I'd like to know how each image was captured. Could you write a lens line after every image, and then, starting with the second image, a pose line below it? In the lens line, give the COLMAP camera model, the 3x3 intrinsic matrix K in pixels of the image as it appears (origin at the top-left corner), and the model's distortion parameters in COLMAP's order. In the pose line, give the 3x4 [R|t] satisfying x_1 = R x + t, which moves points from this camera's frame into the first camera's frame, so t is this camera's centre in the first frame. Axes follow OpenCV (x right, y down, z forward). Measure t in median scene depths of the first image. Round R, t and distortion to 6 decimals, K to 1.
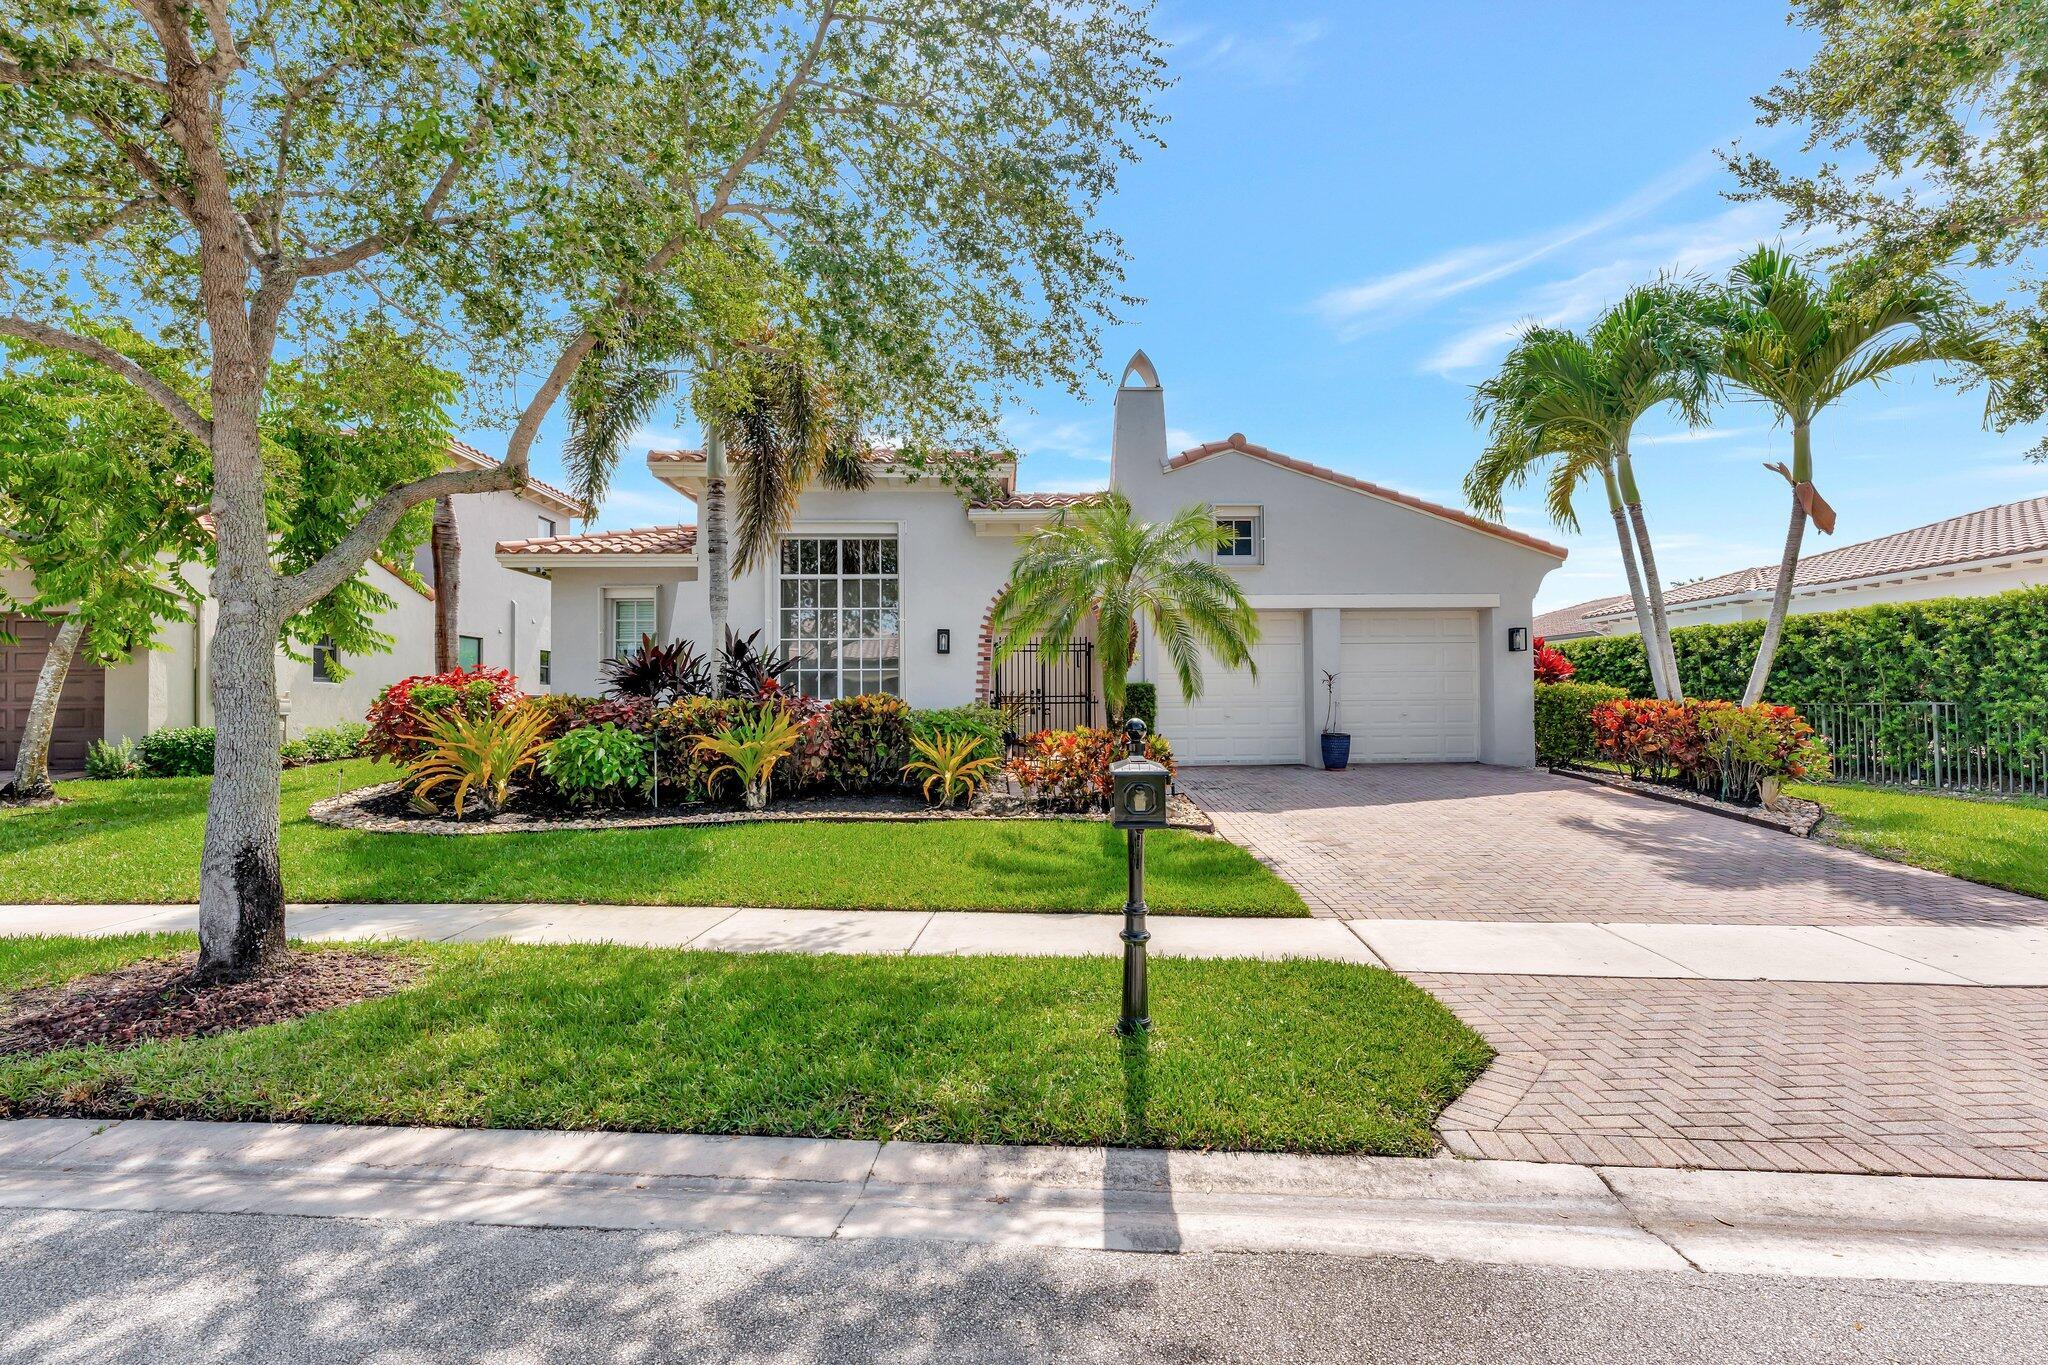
lens RADIAL K [[871.1, 0, 1024.0], [0, 871.1, 682.5], [0, 0, 1]] dist [-0.000415, 0.000298]
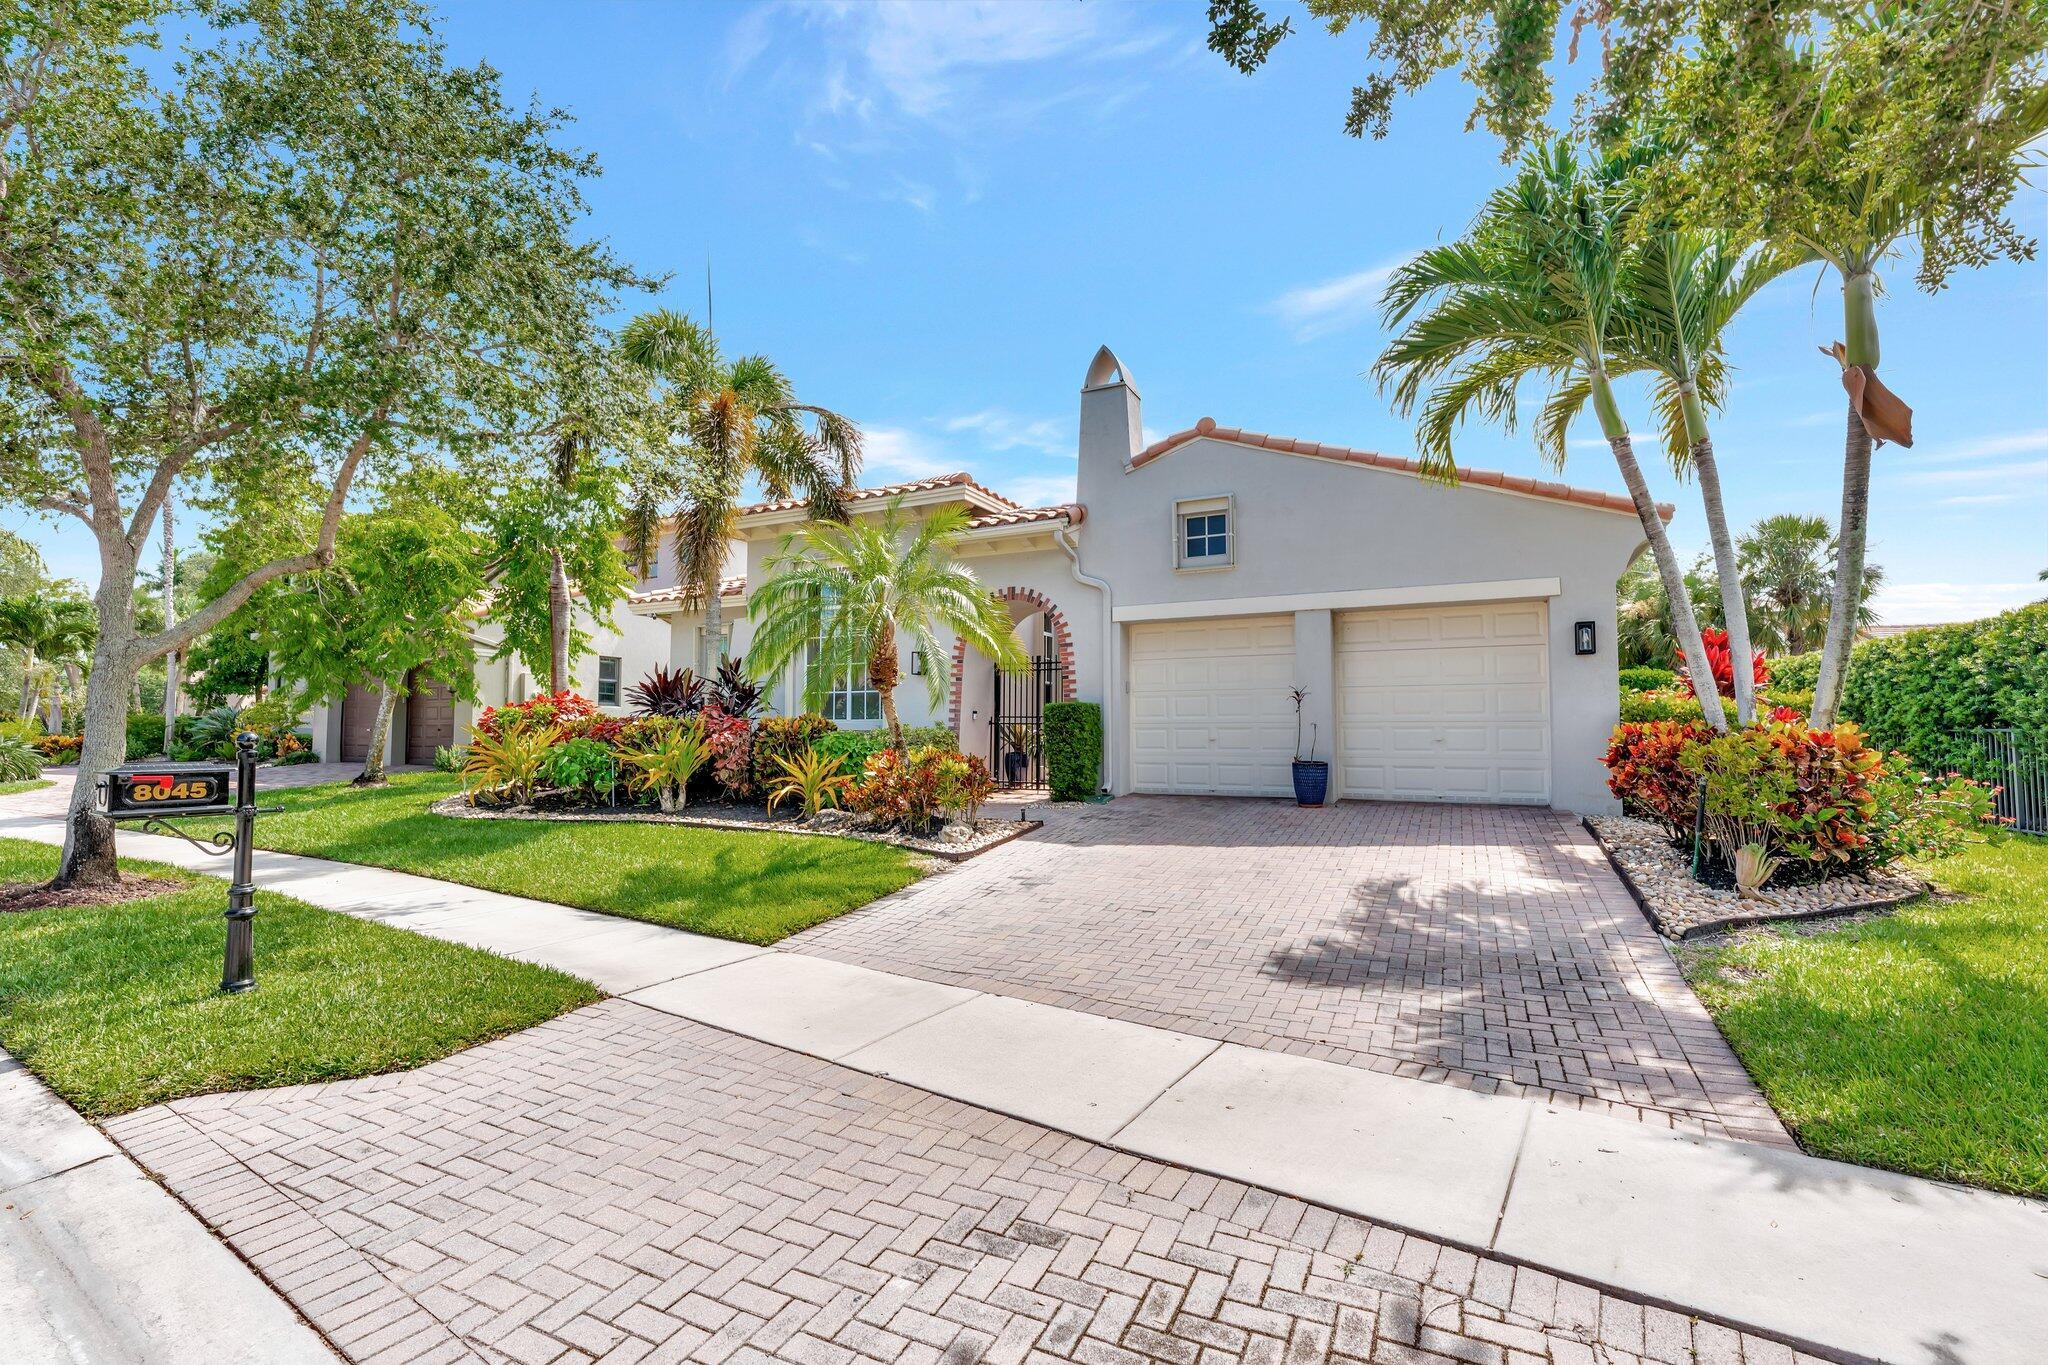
lens RADIAL K [[888.1, 0, 1028.3], [0, 888.1, 672.6], [0, 0, 1]] dist [0.002019, 0.000312]
pose [[0.877051, -0.022904, -0.479851, 0.522457], [0.006025, 0.999309, -0.036686, 0.003344], [0.480359, 0.029285, 0.876583, 0.135467]]
